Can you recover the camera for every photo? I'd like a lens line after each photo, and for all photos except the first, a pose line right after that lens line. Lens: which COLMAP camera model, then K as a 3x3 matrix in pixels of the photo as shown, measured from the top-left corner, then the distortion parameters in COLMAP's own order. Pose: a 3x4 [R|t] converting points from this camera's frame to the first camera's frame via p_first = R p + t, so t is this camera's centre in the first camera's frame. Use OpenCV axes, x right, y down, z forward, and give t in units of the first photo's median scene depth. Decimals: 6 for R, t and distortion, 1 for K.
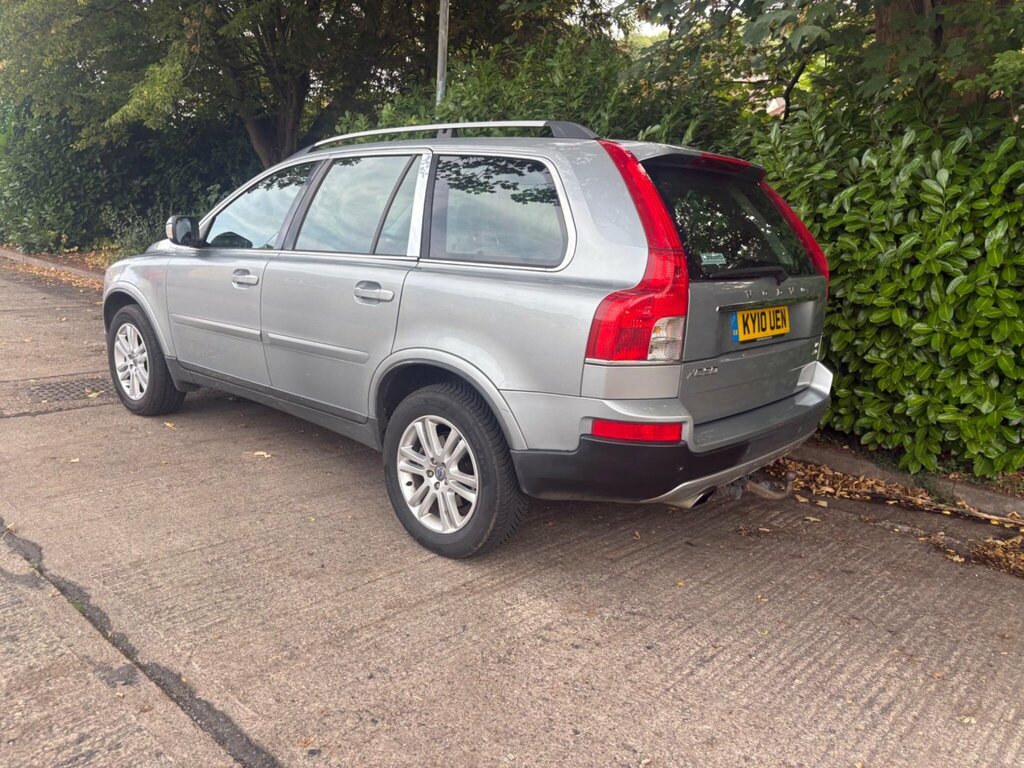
lens RADIAL K [[783.6, 0, 513.7], [0, 783.6, 393.4], [0, 0, 1]] dist [0.051021, -0.057792]
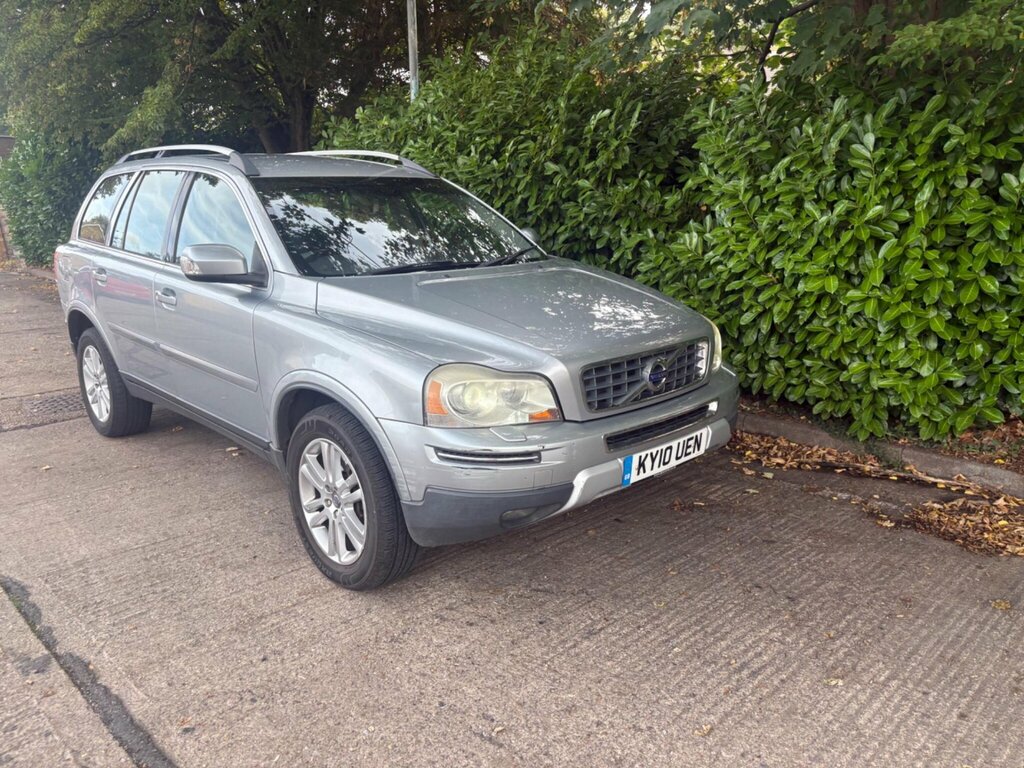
lens RADIAL K [[783.6, 0, 517.7], [0, 783.6, 385.4], [0, 0, 1]] dist [0.051021, -0.057792]
pose [[0.996173, -0.055697, -0.067361, 0.180079], [0.056104, 0.998416, 0.004161, 0.004452], [0.067022, -0.007924, 0.997720, -0.024496]]
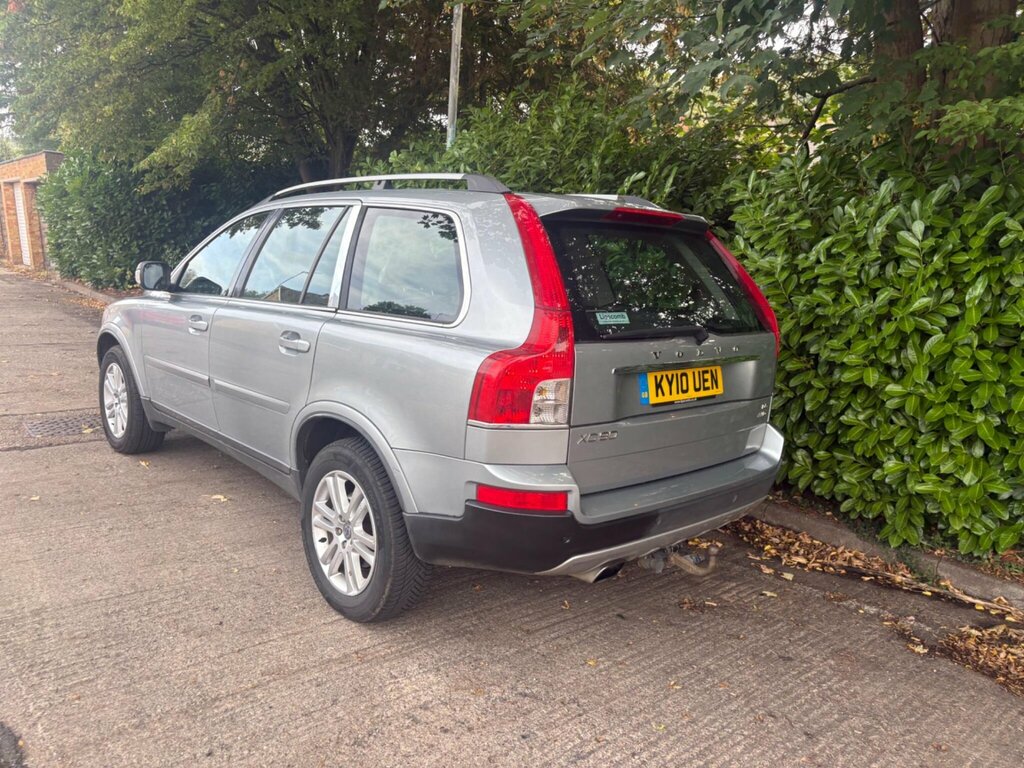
lens RADIAL K [[783.6, 0, 510.9], [0, 783.6, 381.5], [0, 0, 1]] dist [0.051021, -0.057792]
pose [[0.994852, 0.023187, -0.098646, 0.188210], [-0.029049, 0.997870, -0.058406, -0.029595], [0.097081, 0.060971, 0.993407, 0.046118]]
